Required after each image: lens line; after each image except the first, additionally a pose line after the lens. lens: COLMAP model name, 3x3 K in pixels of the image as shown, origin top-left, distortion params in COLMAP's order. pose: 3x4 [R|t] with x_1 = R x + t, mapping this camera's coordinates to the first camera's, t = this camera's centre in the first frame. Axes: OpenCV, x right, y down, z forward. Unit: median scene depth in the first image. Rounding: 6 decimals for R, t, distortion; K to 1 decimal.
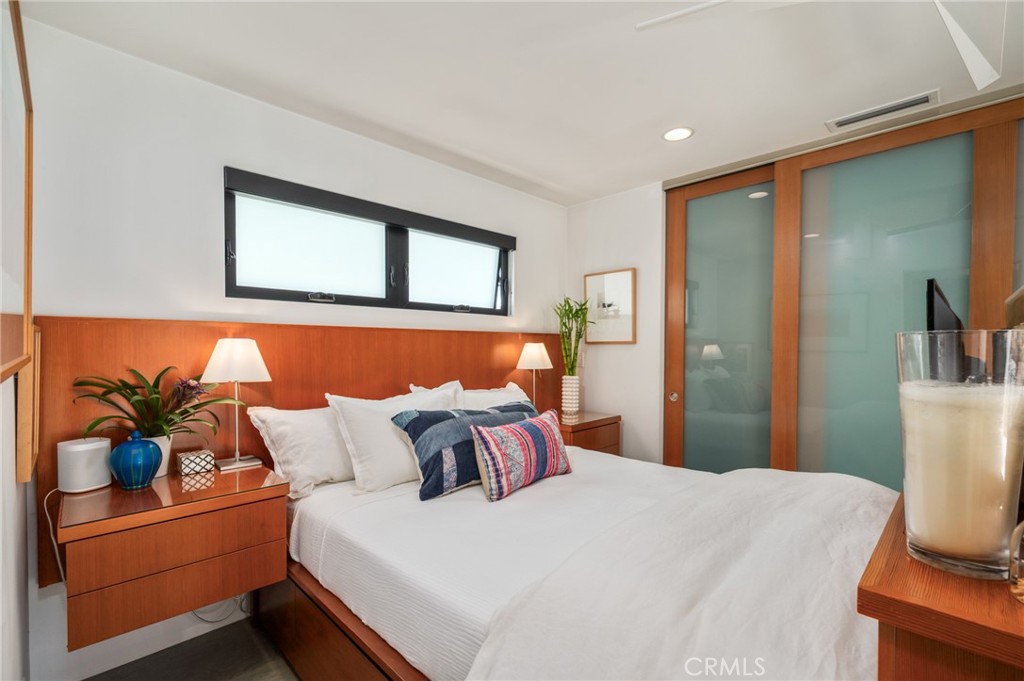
lens RADIAL K [[445.0, 0, 510.6], [0, 445.0, 354.0], [0, 0, 1]] dist [0.000515, 0.000273]
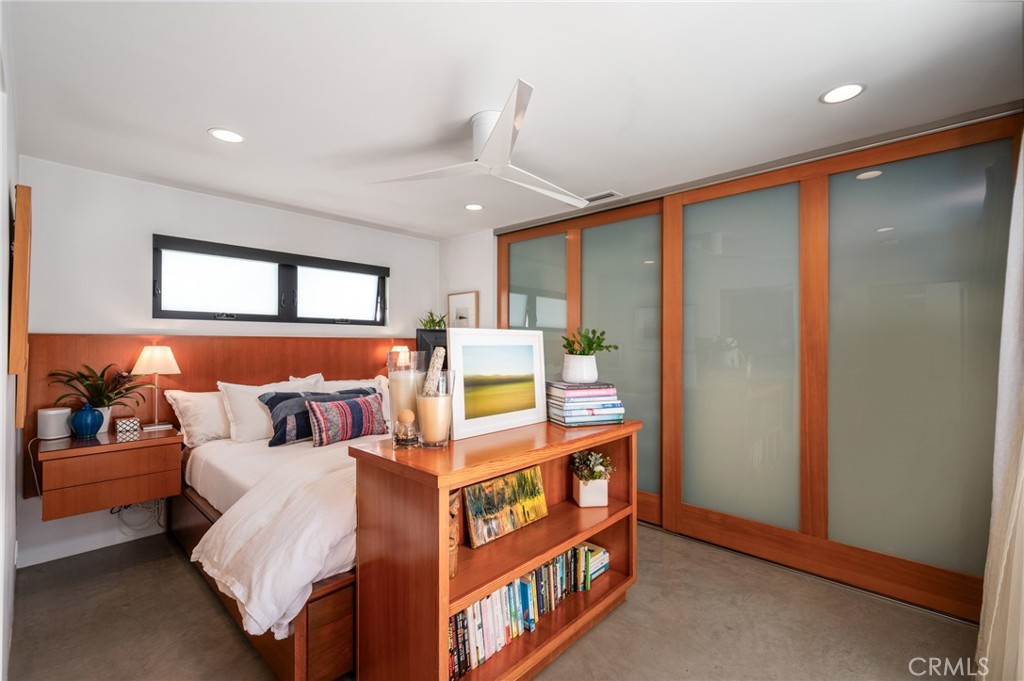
lens RADIAL K [[442.5, 0, 512.0], [0, 442.5, 340.5], [0, 0, 1]] dist [0.000655, -0.000207]
pose [[0.999456, 0.001670, 0.032952, 0.582402], [-0.000912, 0.999735, -0.023004, -0.019269], [-0.032981, 0.022962, 0.999192, -0.598282]]
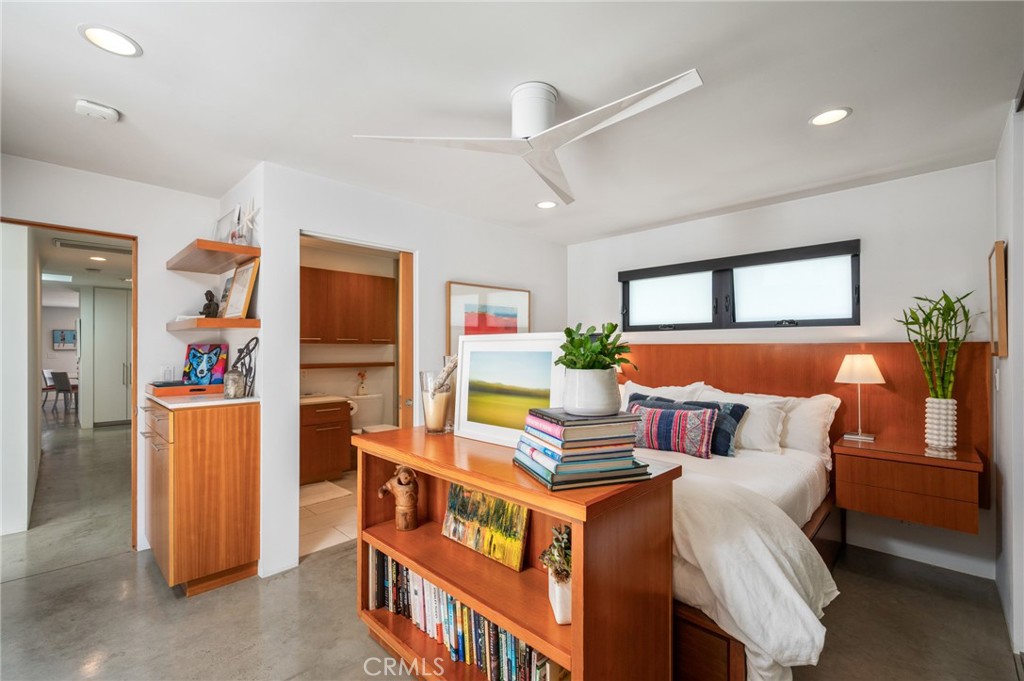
lens RADIAL K [[442.5, 0, 512.0], [0, 442.5, 340.5], [0, 0, 1]] dist [0.000655, -0.000207]
pose [[0.015375, -0.019447, -0.999693, 1.571534], [-0.019355, 0.999618, -0.019743, -0.038625], [0.999694, 0.019652, 0.014993, 0.476311]]
